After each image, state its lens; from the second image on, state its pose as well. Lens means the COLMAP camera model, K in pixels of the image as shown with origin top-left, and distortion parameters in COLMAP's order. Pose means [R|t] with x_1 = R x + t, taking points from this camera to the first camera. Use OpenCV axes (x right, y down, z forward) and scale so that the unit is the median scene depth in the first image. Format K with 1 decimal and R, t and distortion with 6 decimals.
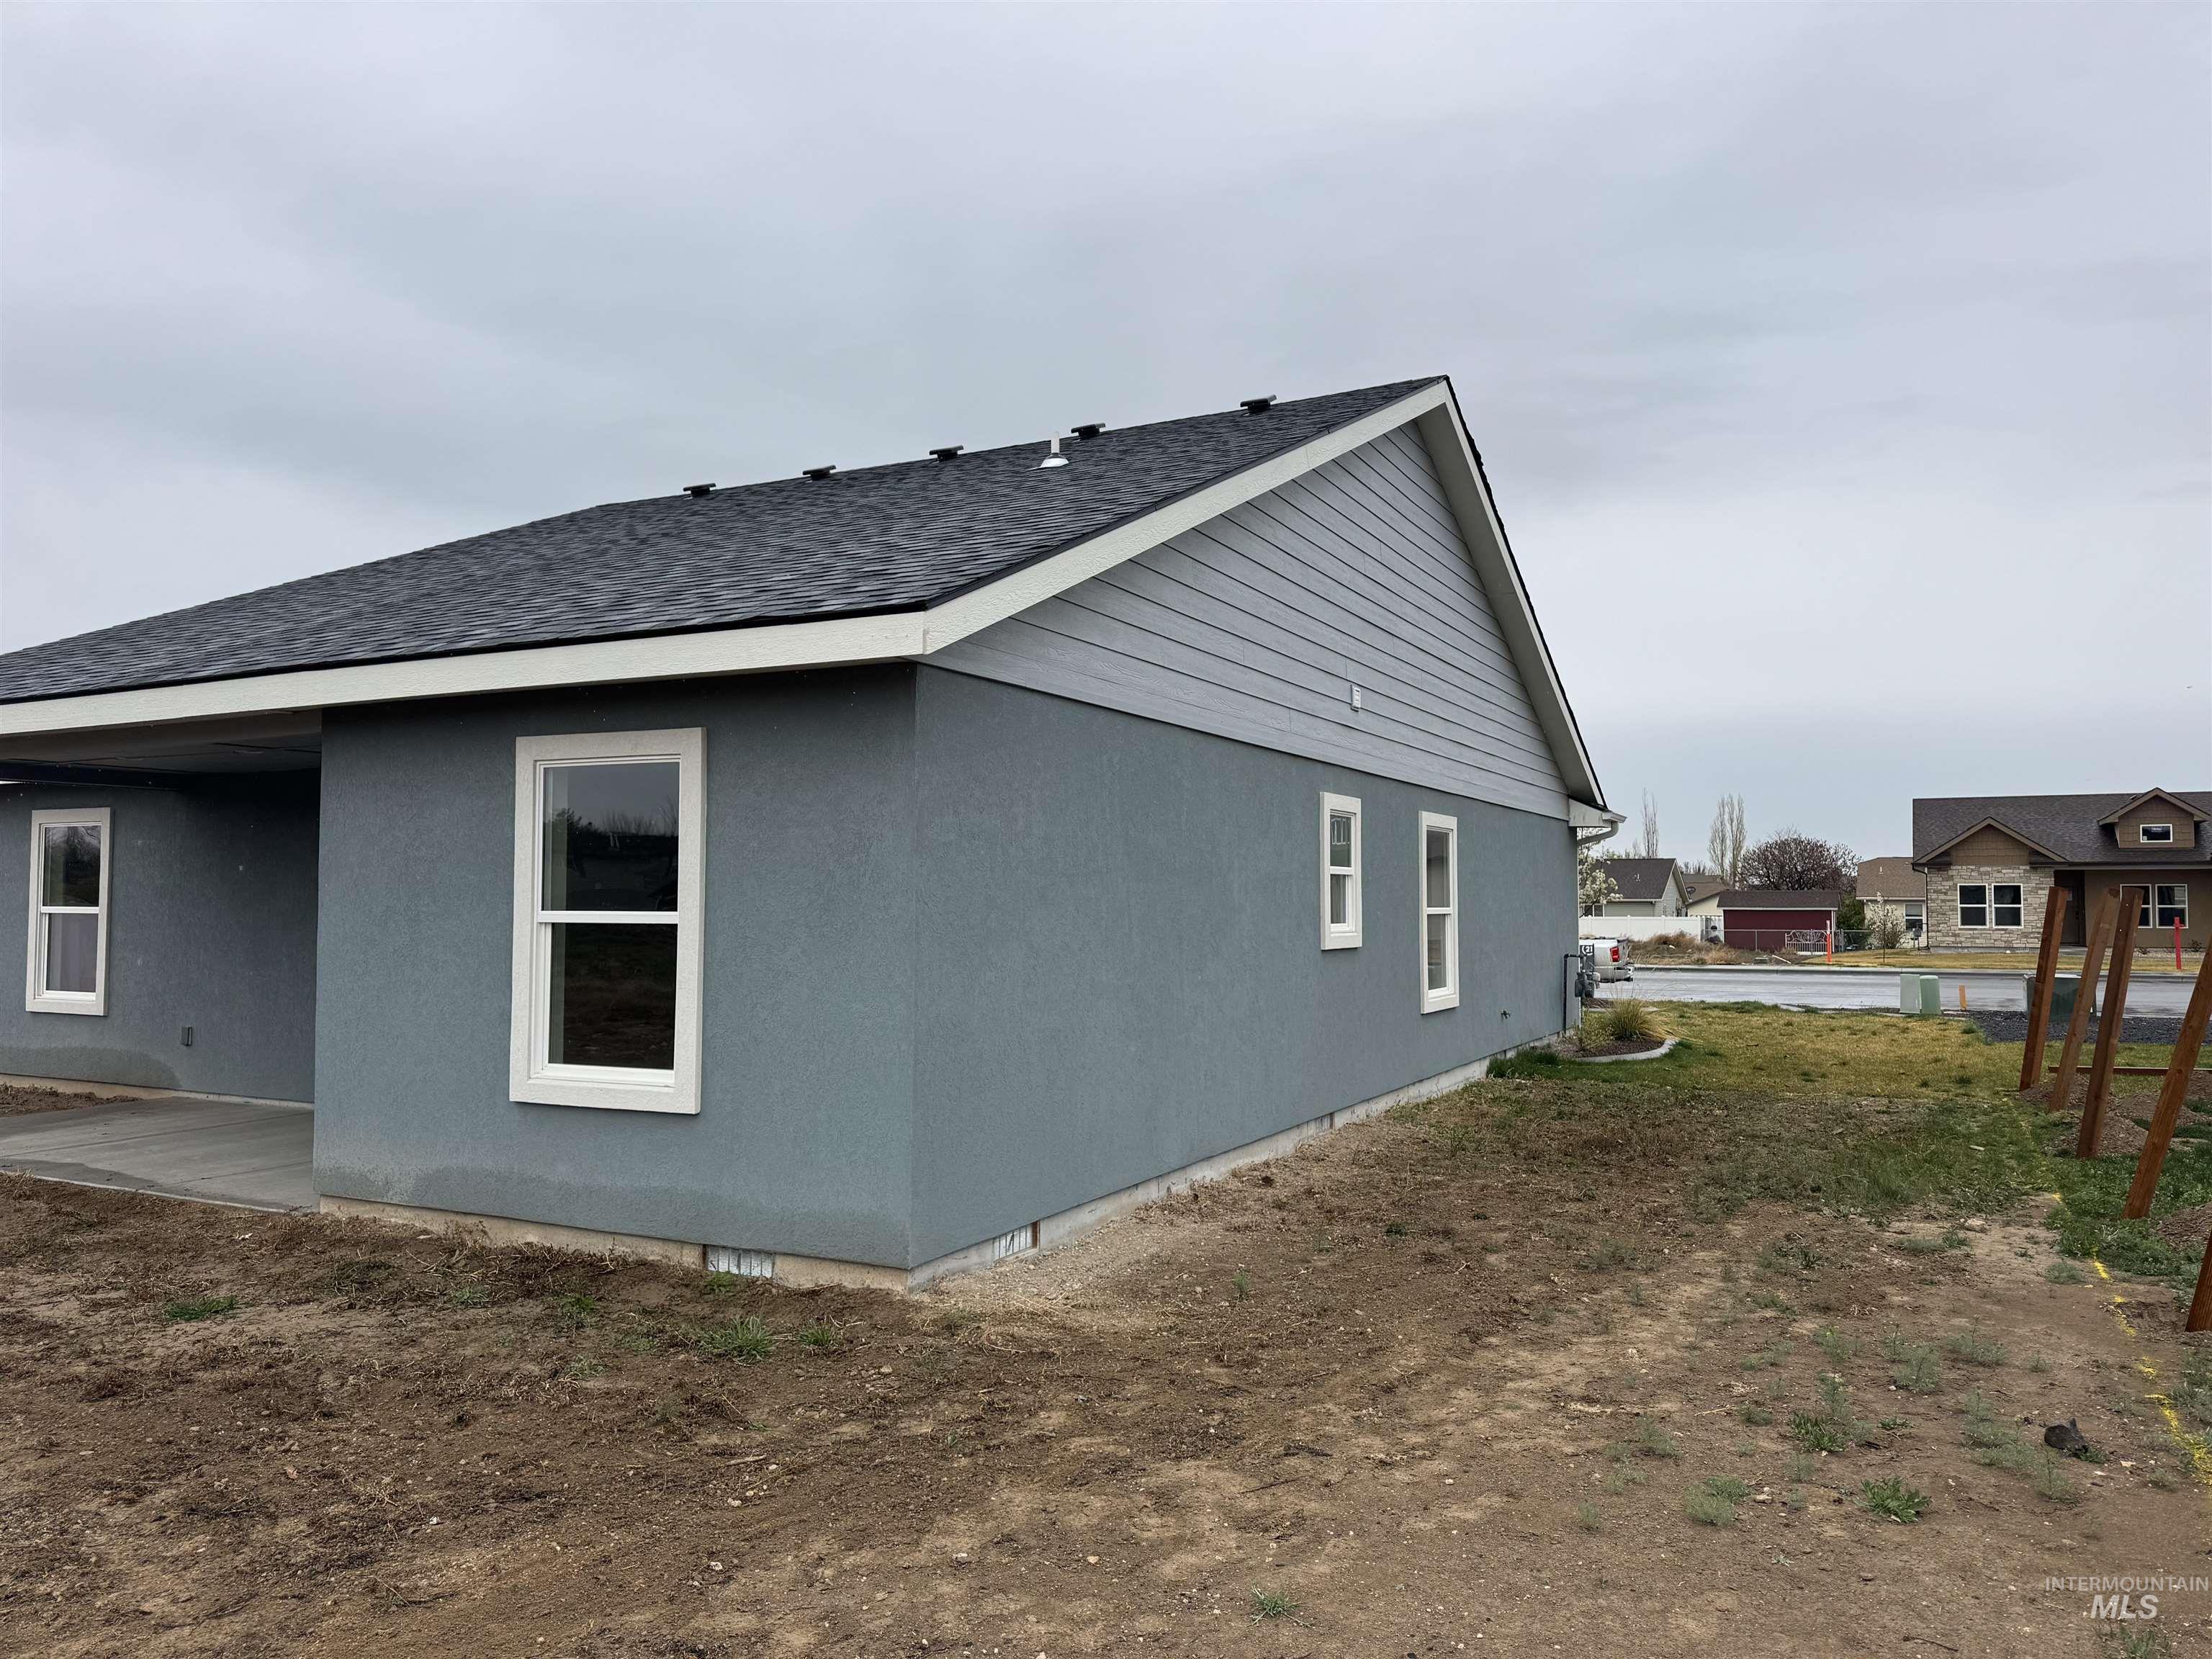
lens RADIAL K [[1512.6, 0, 1106.0], [0, 1512.6, 829.5], [0, 0, 1]] dist [0.152083, -0.178127]
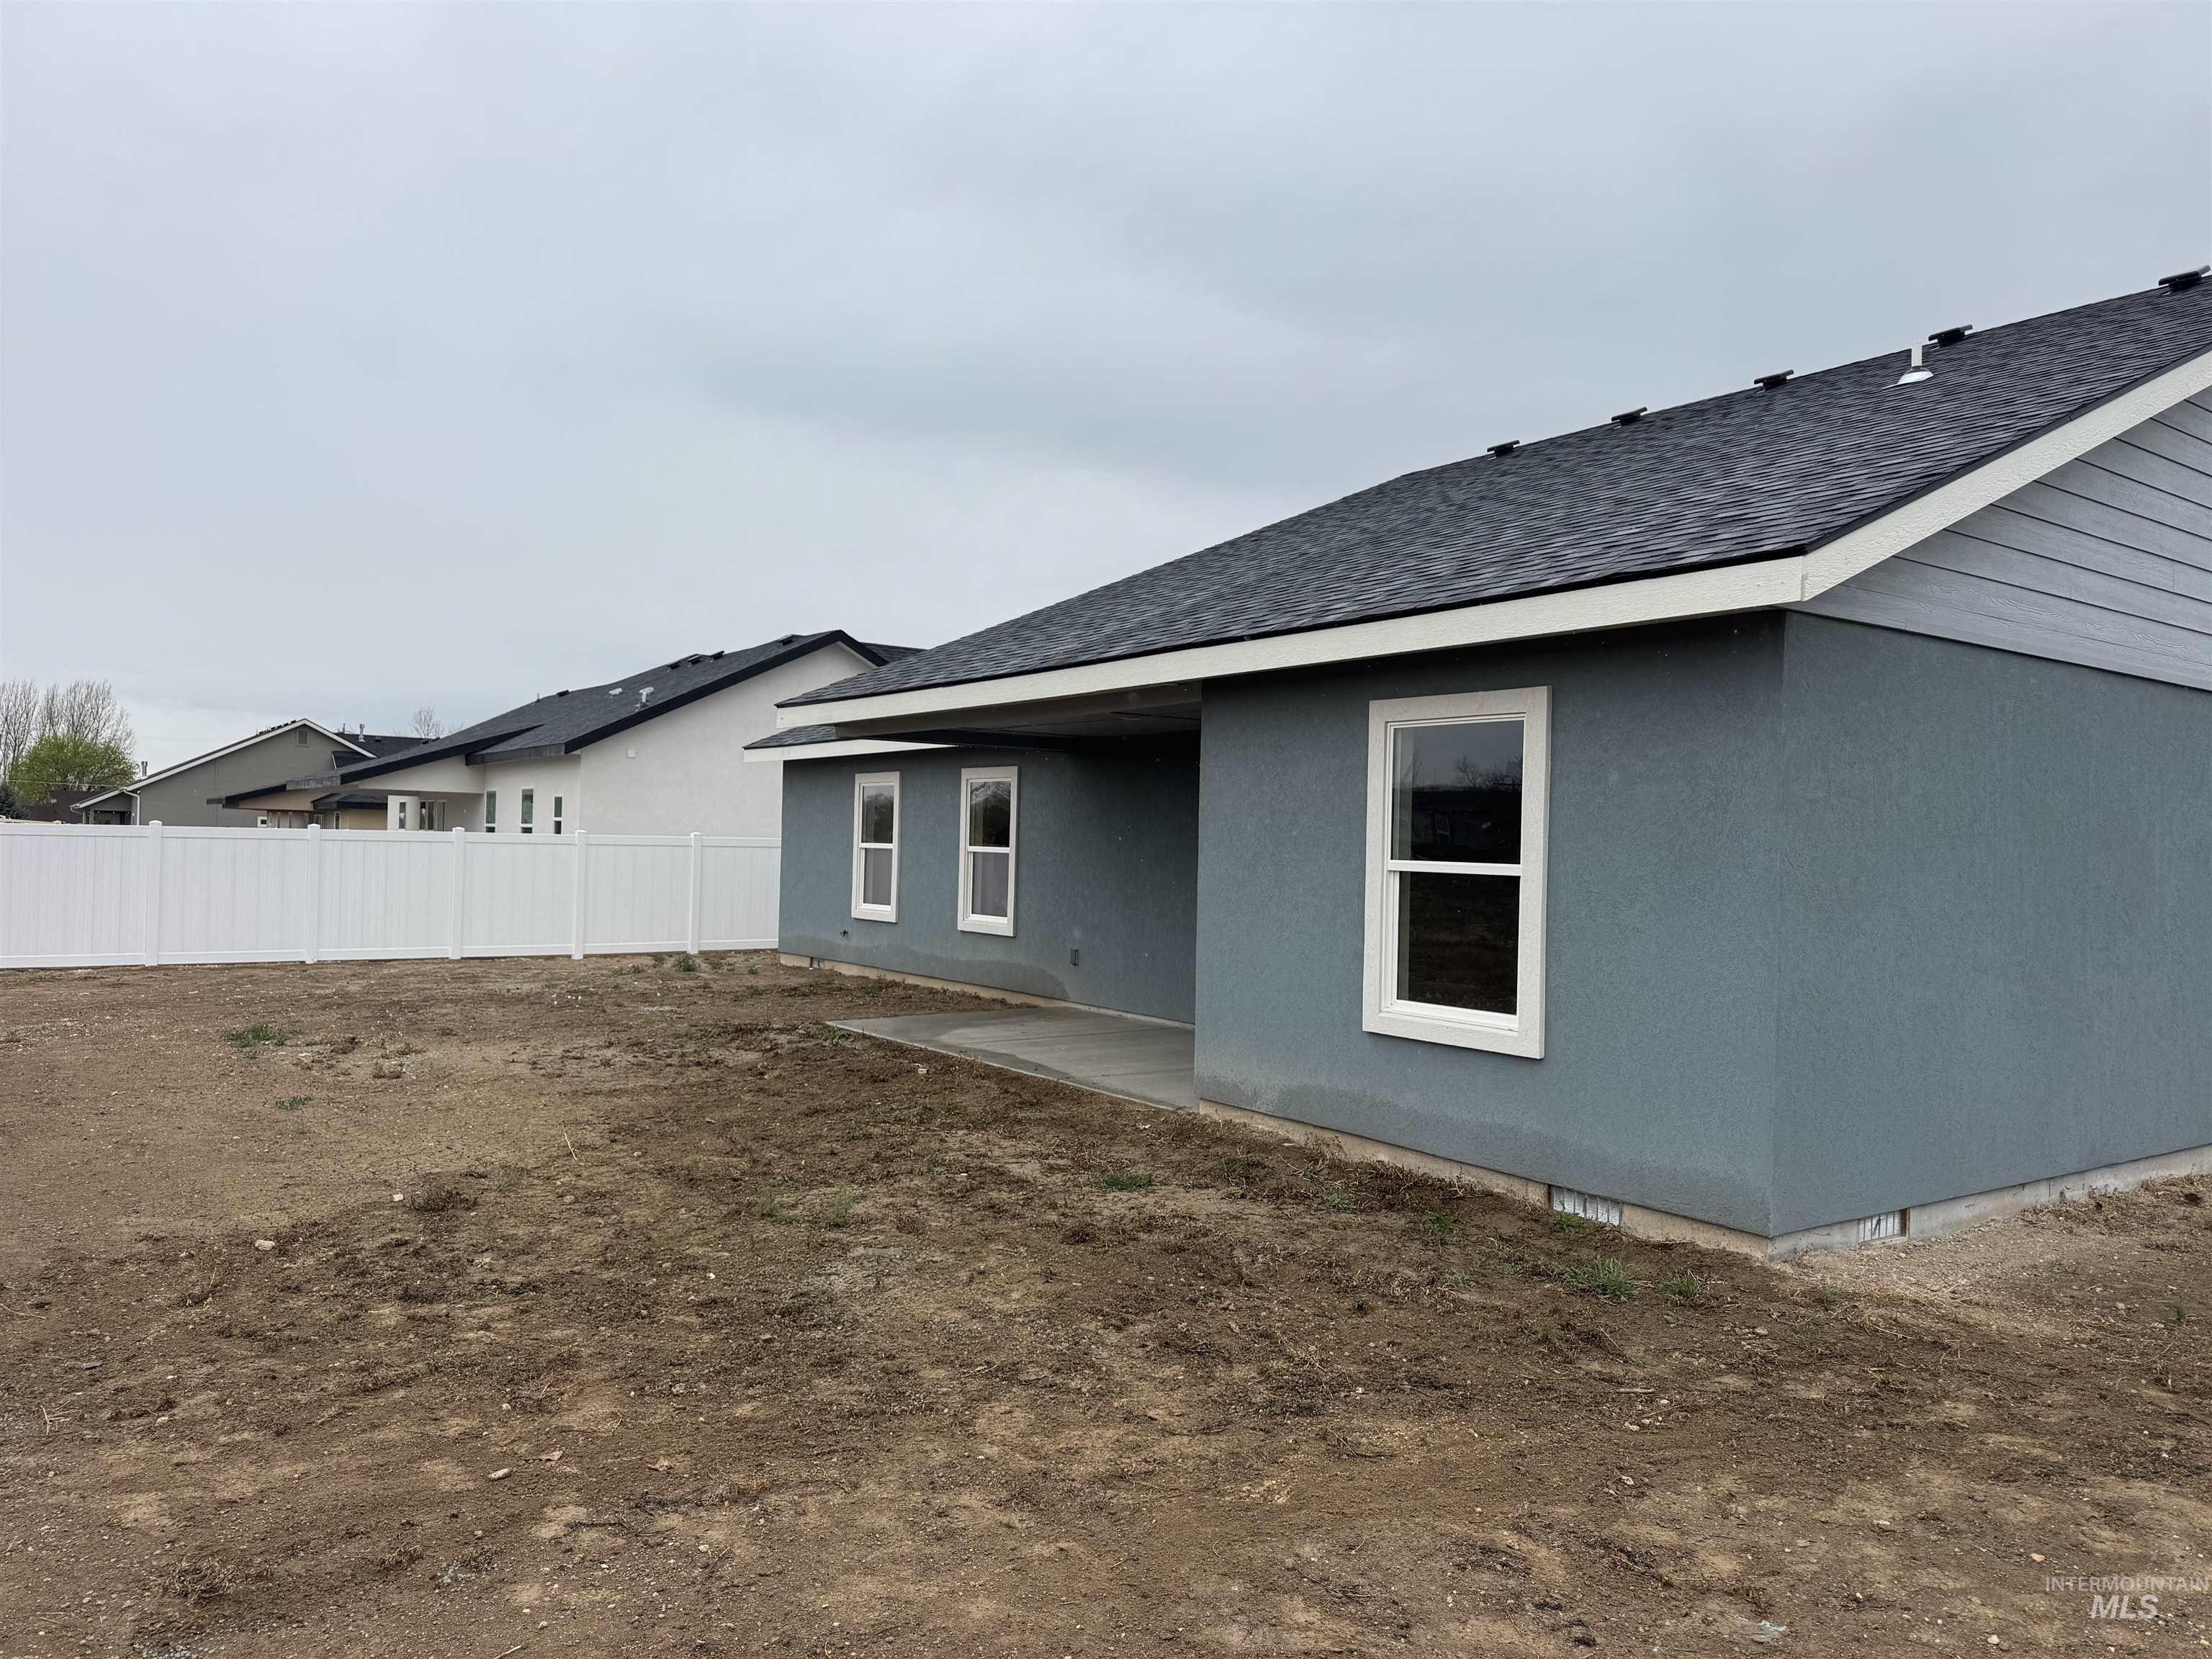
lens RADIAL K [[1535.1, 0, 1106.0], [0, 1535.1, 829.5], [0, 0, 1]] dist [0.075202, -0.097223]
pose [[0.889965, 0.015204, -0.455776, -0.050752], [-0.001920, 0.999560, 0.029596, -0.000412], [0.456026, -0.025464, 0.889602, -0.056092]]
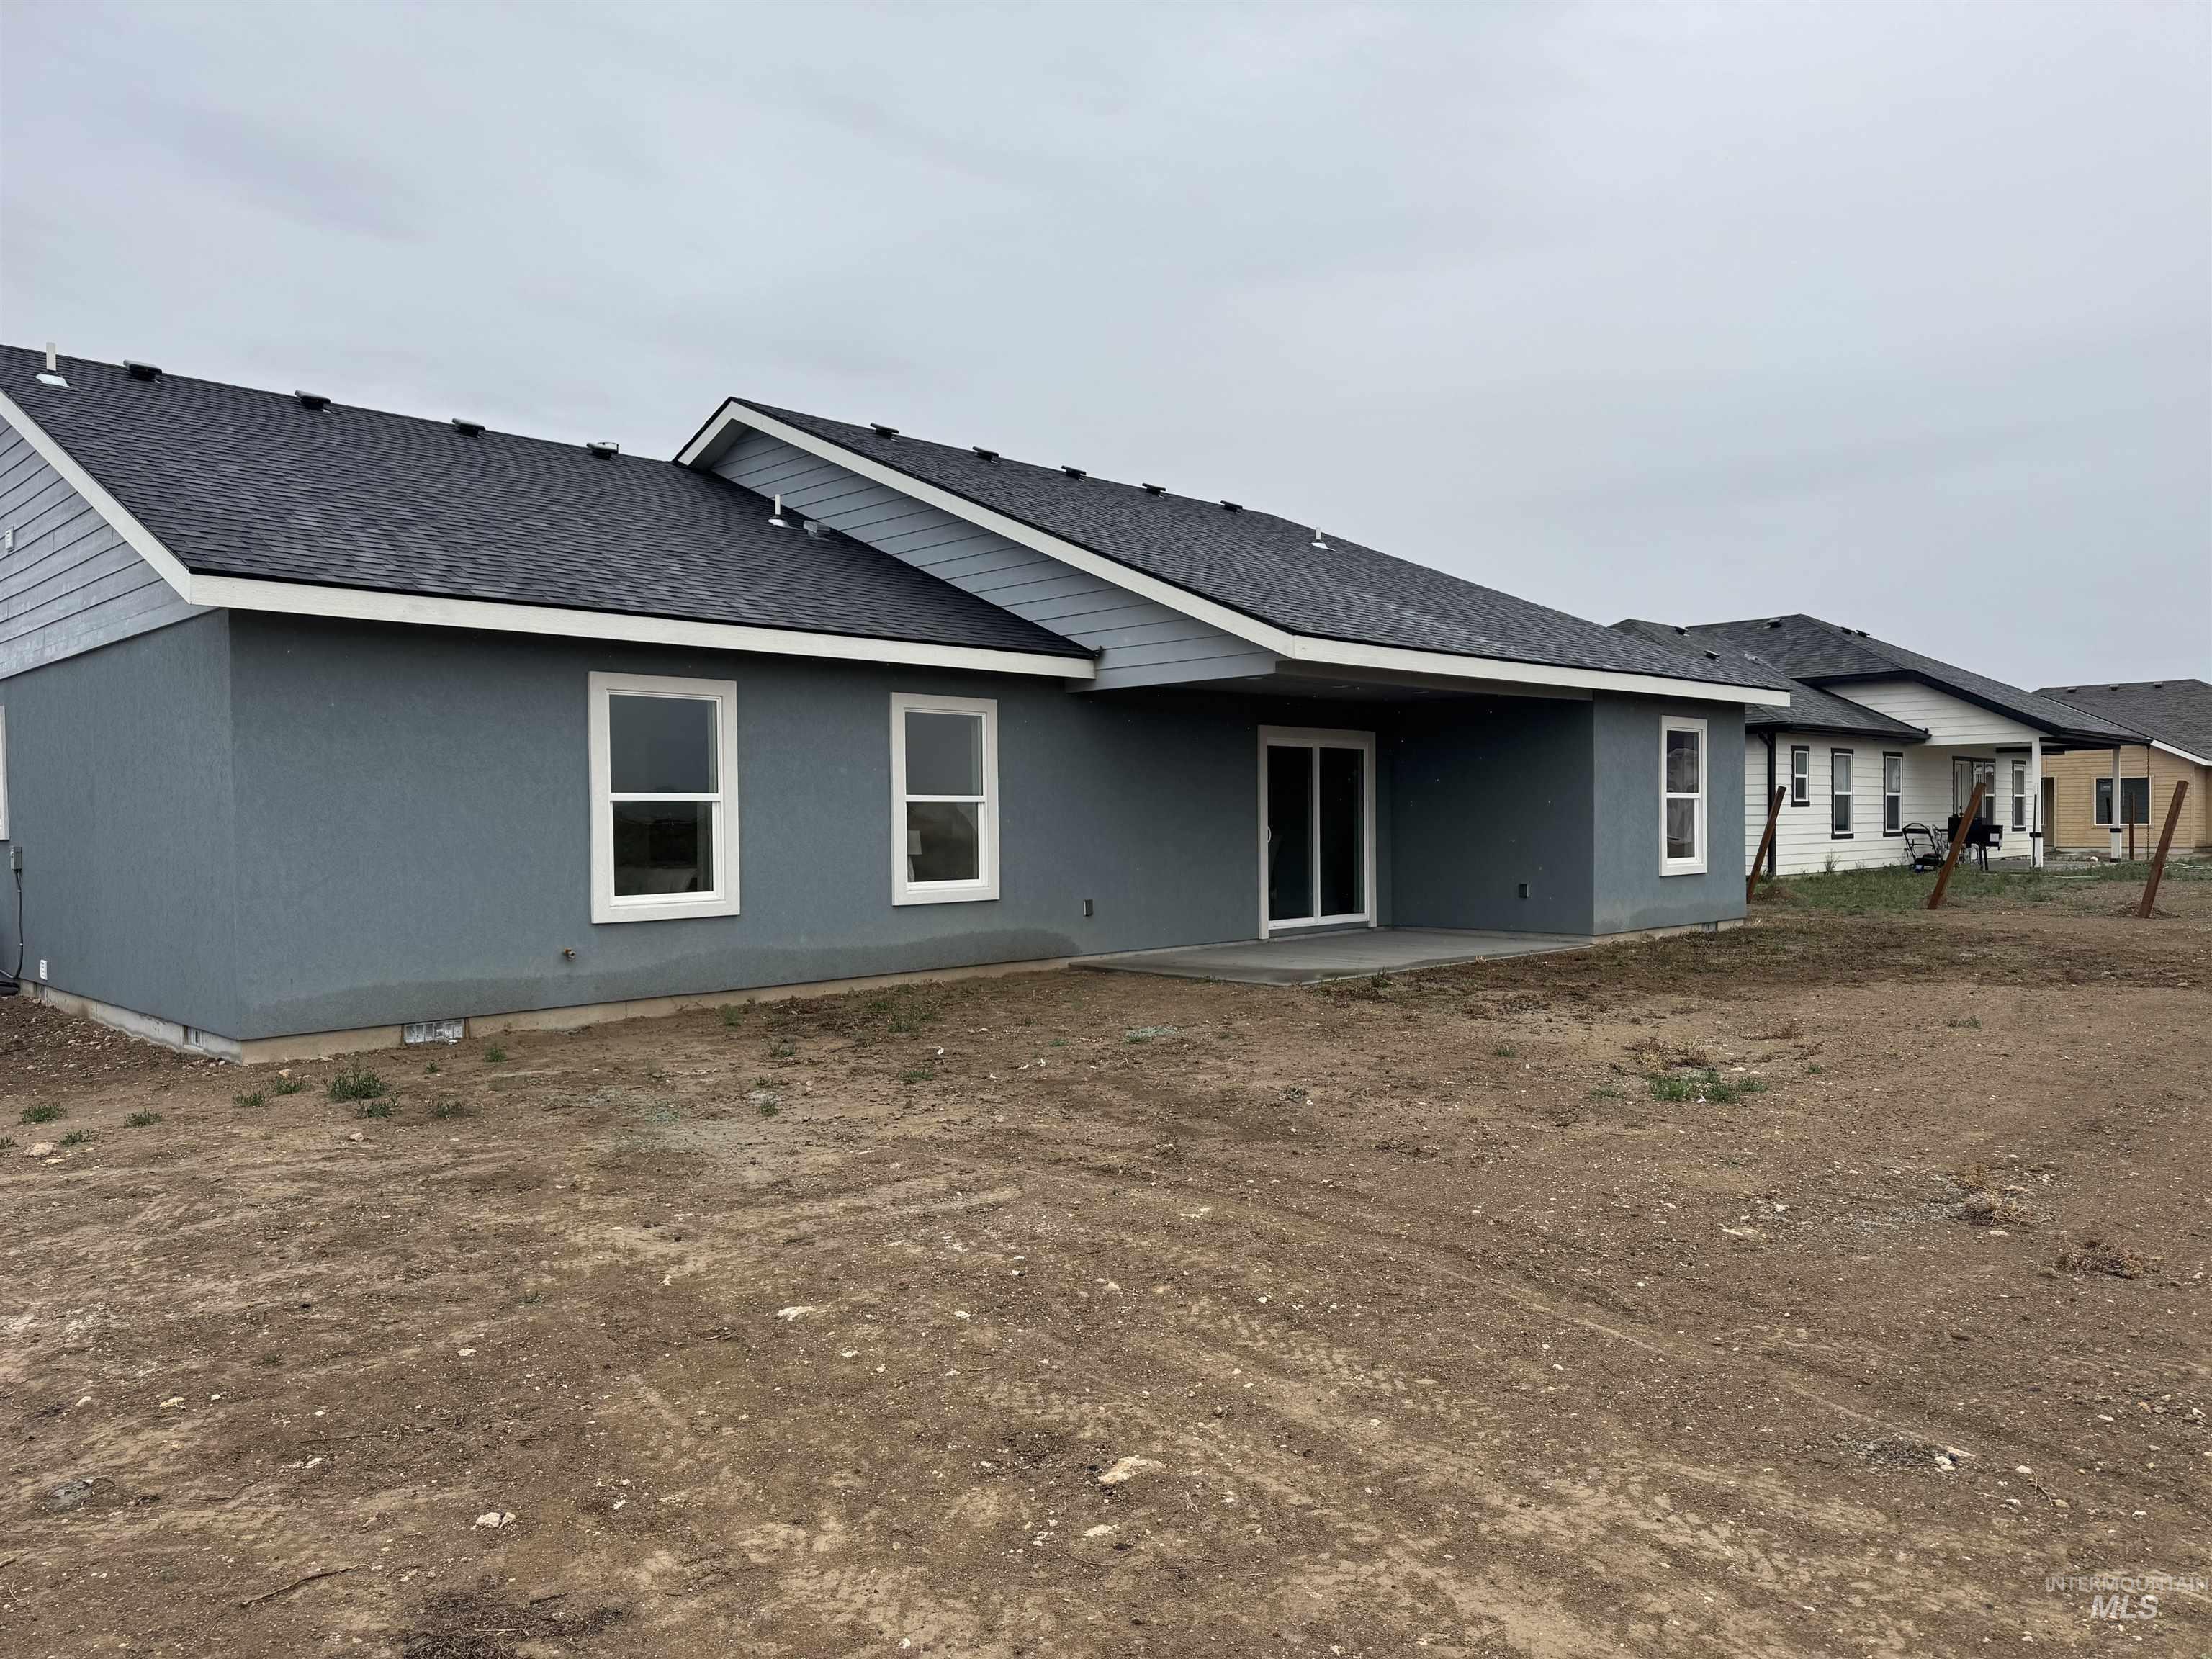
lens RADIAL K [[1535.1, 0, 1106.0], [0, 1535.1, 829.5], [0, 0, 1]] dist [0.075202, -0.097223]
pose [[0.299126, -0.014291, 0.954107, -2.634127], [-0.034881, 0.999056, 0.025900, 0.072815], [-0.953576, -0.041028, 0.298345, 1.039895]]
